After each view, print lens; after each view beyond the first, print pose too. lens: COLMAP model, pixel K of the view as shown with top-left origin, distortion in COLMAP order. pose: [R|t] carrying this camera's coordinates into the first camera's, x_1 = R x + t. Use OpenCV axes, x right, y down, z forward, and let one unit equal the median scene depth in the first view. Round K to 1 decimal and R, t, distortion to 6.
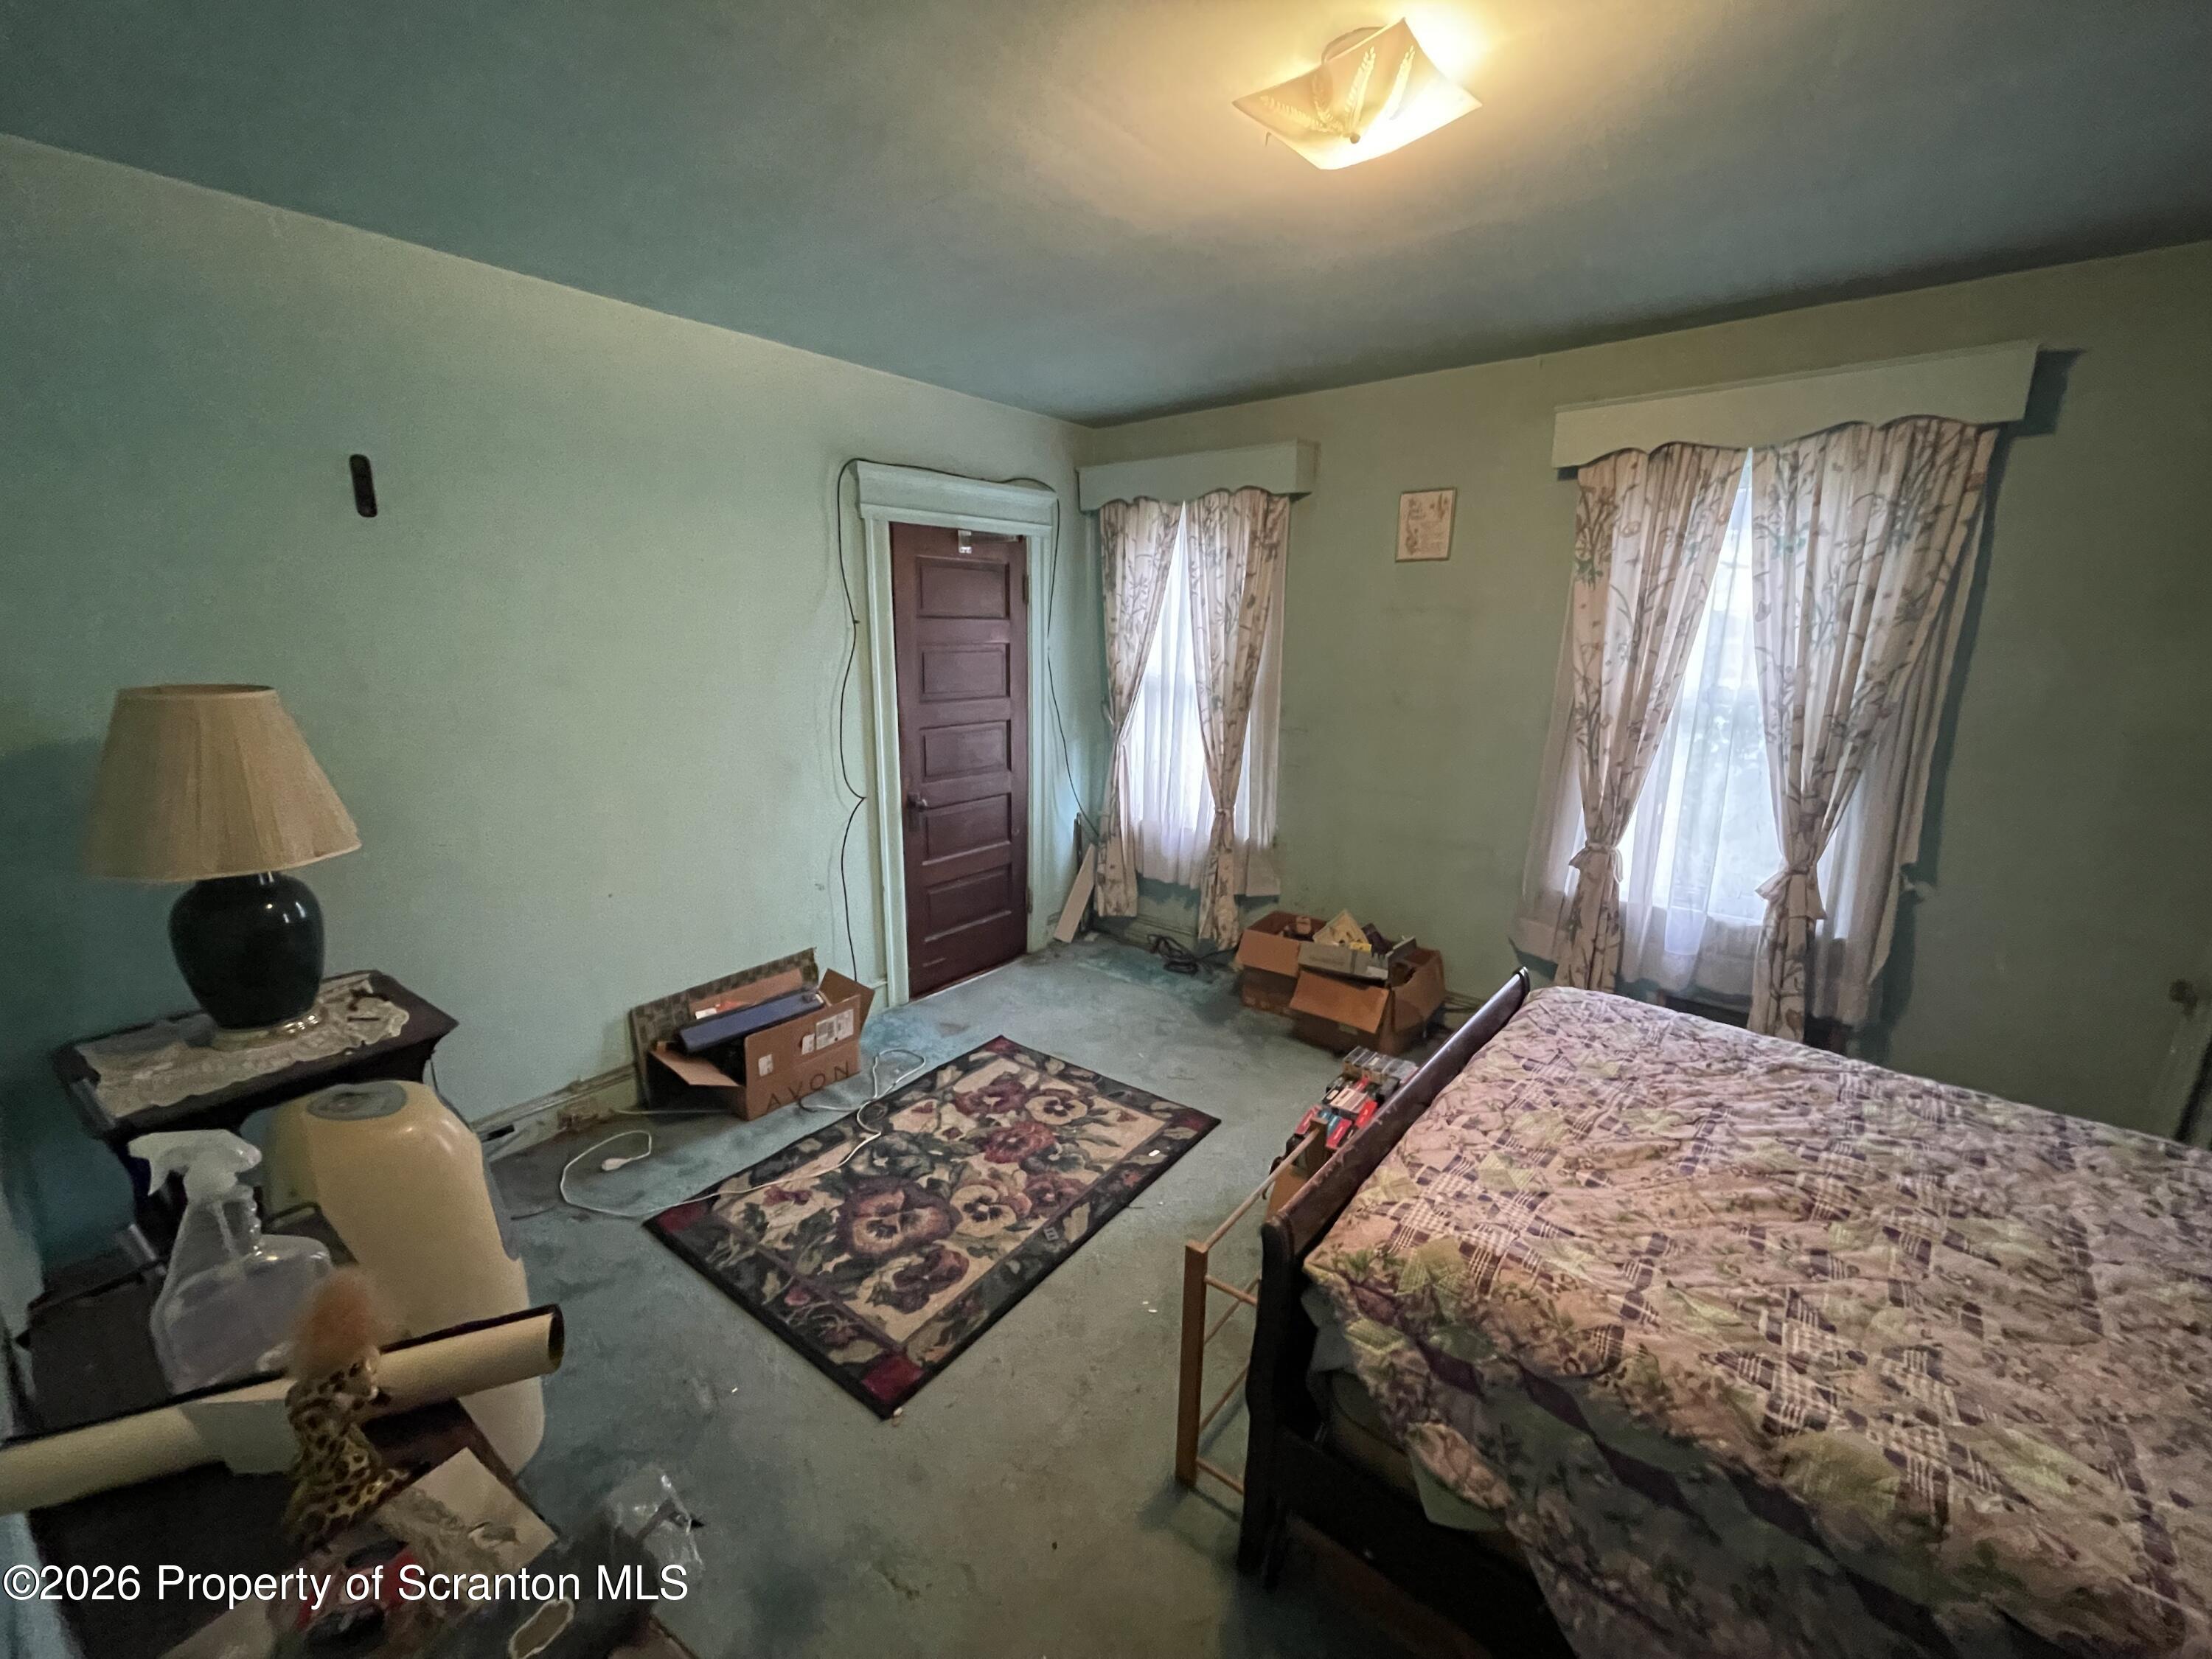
lens RADIAL K [[884.3, 0, 1106.9], [0, 884.3, 828.0], [0, 0, 1]] dist [-0.002884, 0.000481]
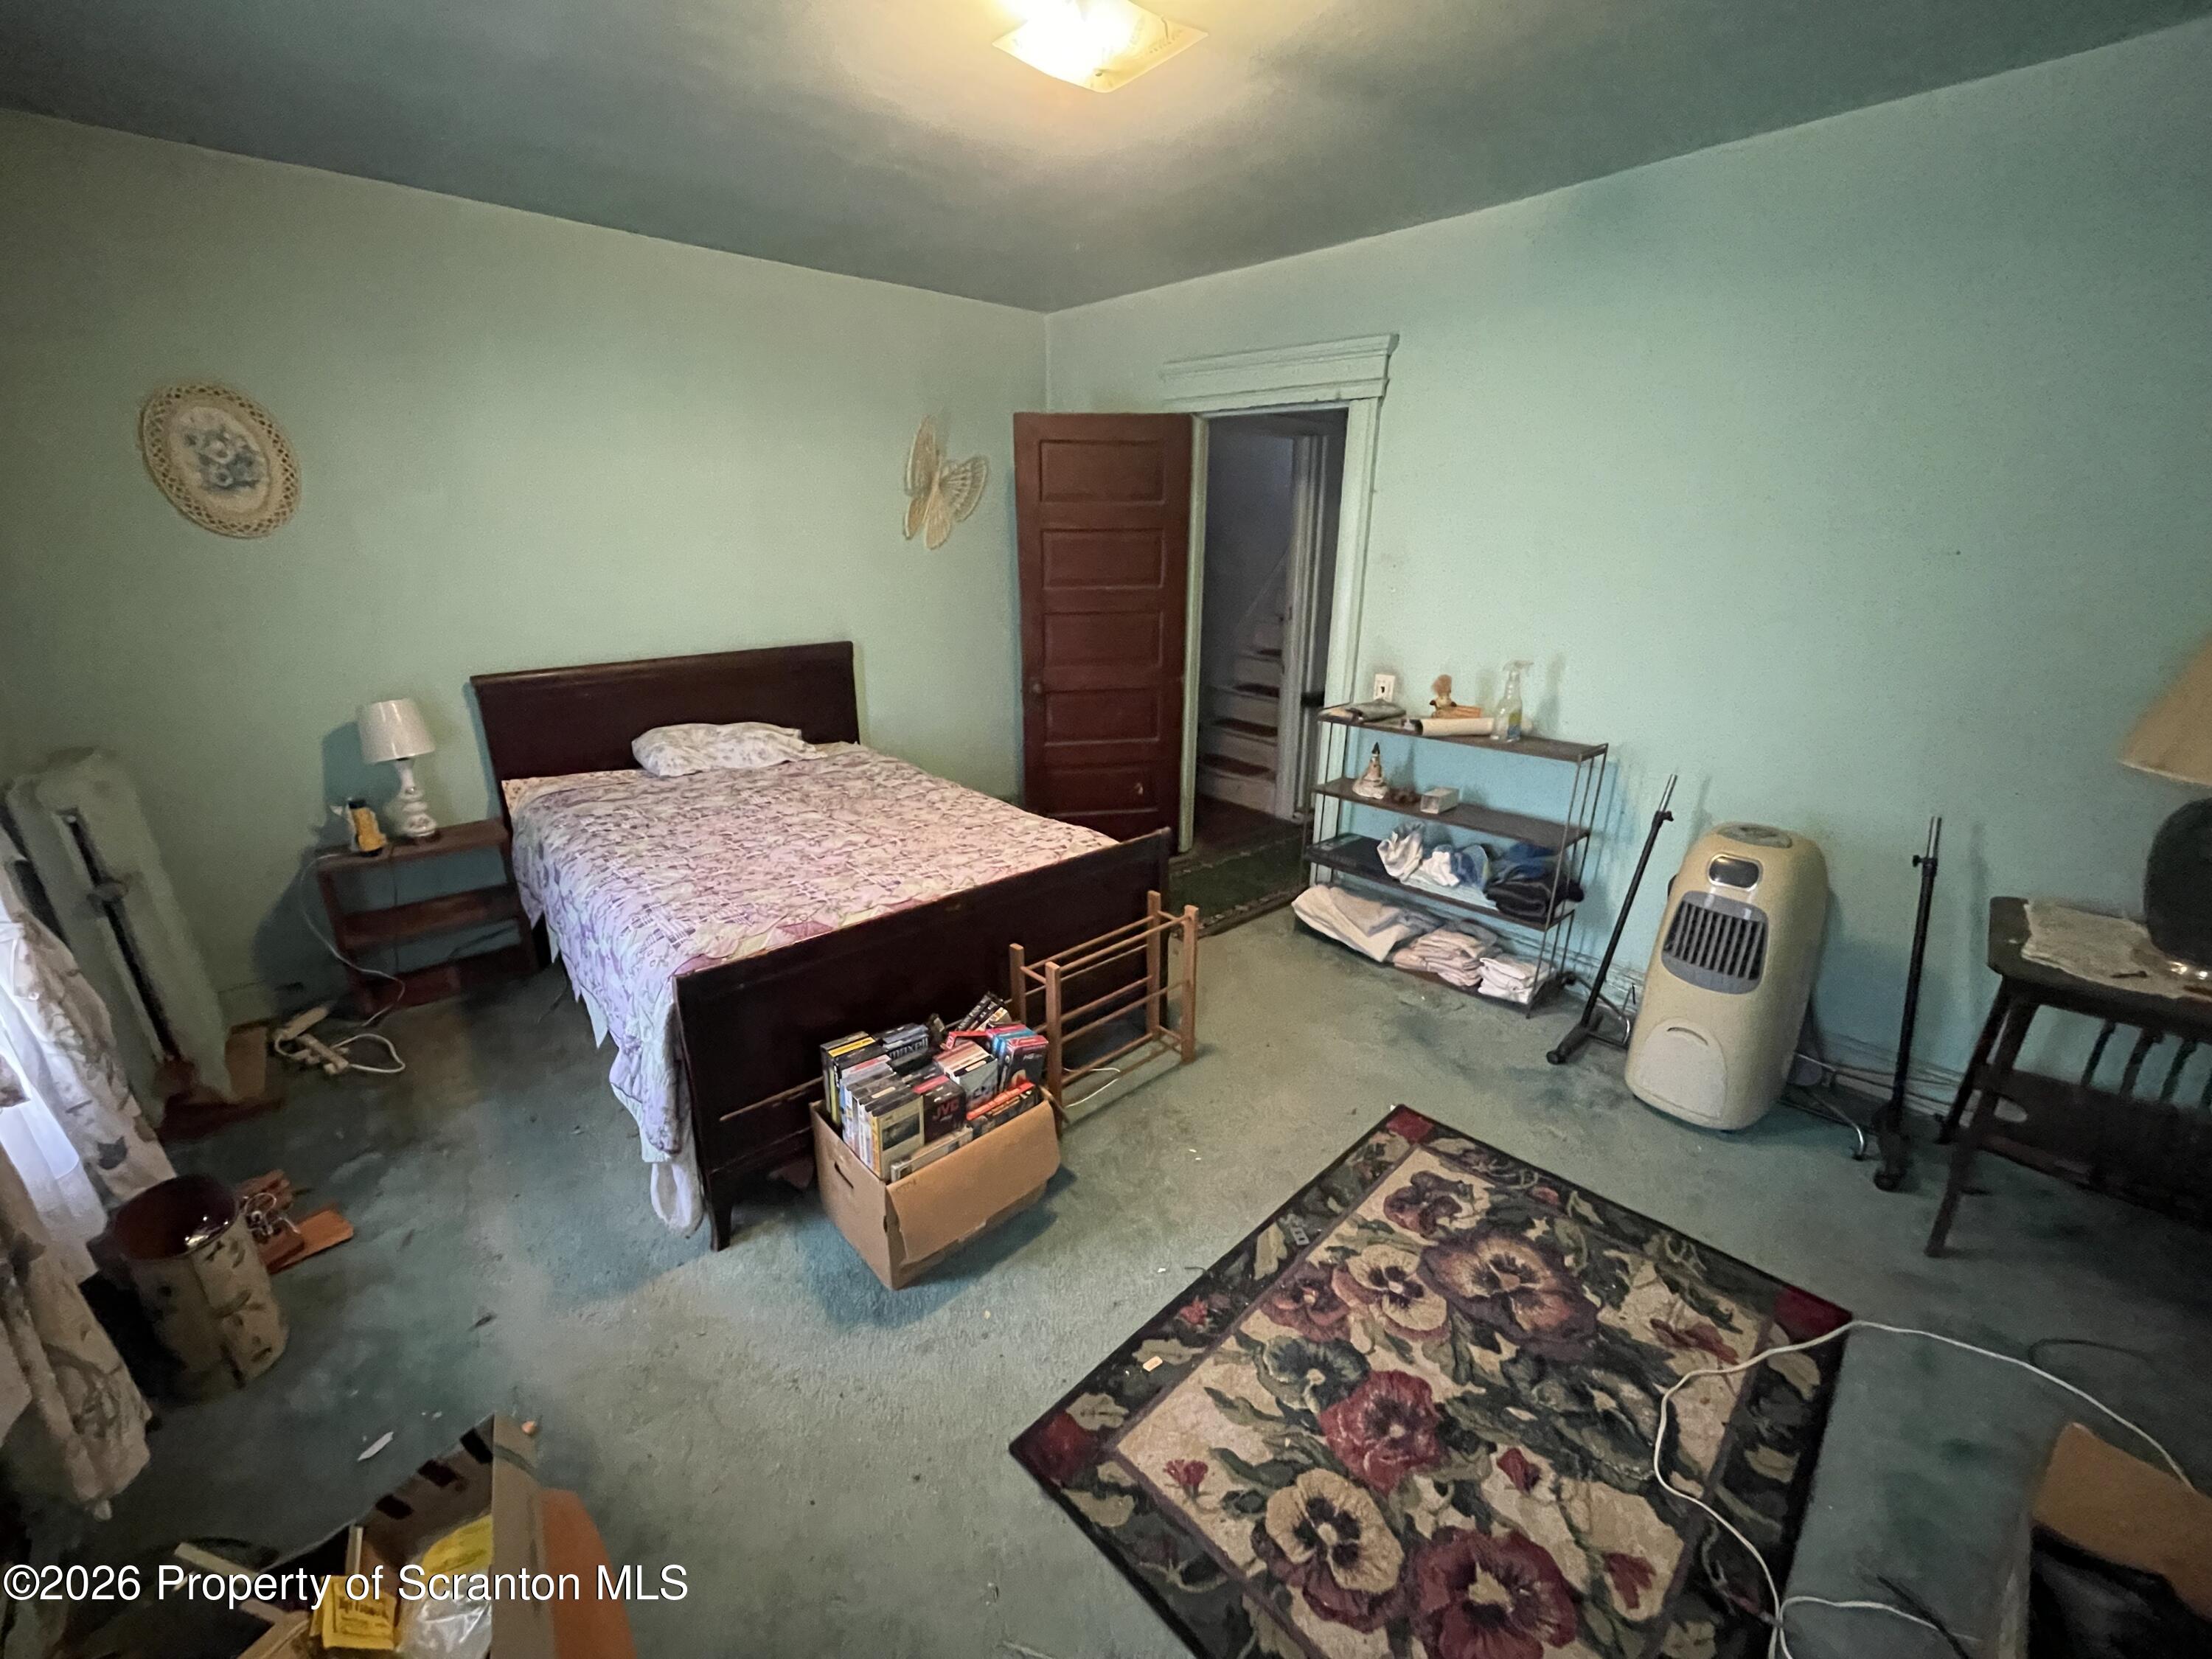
lens RADIAL K [[884.3, 0, 1112.2], [0, 884.3, 840.9], [0, 0, 1]] dist [-0.002884, 0.000481]
pose [[-0.988587, -0.055649, 0.139995, 0.016558], [0.026232, 0.851491, 0.523712, -0.295777], [-0.148348, 0.521408, -0.840313, 1.442787]]
